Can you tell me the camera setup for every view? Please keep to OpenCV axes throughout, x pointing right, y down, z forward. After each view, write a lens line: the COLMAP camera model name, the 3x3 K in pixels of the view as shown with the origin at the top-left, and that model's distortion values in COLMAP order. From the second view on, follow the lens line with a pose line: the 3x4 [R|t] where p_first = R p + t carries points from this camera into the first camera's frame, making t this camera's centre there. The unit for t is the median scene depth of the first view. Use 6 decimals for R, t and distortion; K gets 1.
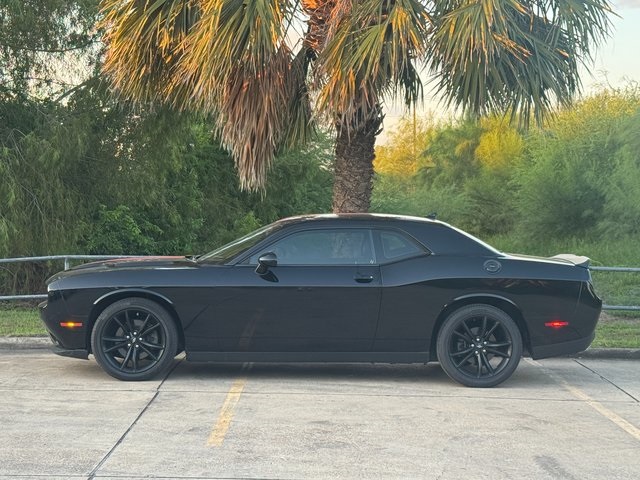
lens RADIAL K [[1332.7, 0, 322.8], [0, 1332.7, 250.5], [0, 0, 1]] dist [0.128076, 0.000000]
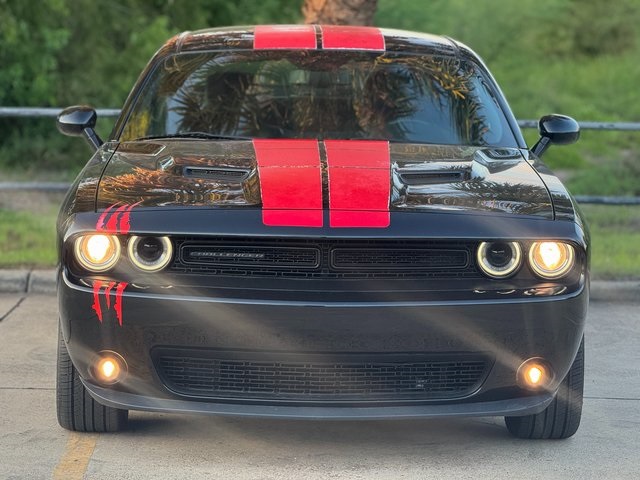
lens RADIAL K [[2287.9, 0, 319.8], [0, 2287.9, 240.1], [0, 0, 1]] dist [0.207618, 0.000000]
pose [[0.999941, -0.001967, 0.010707, 0.003480], [0.001218, 0.997583, 0.069472, -0.005736], [-0.010818, -0.069455, 0.997526, 0.106572]]
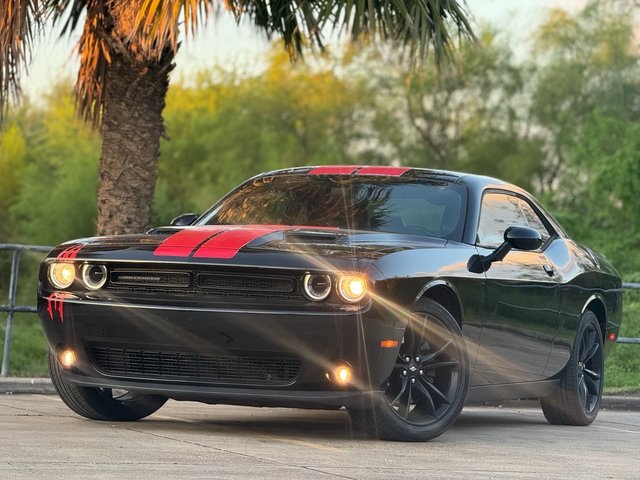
lens RADIAL K [[2287.9, 0, 318.2], [0, 2287.9, 240.1], [0, 0, 1]] dist [0.207618, 0.000000]
pose [[0.936060, 0.033692, 0.350223, -0.279810], [-0.015369, 0.998370, -0.054968, 0.054958], [-0.351504, 0.046071, 0.935052, -0.062738]]
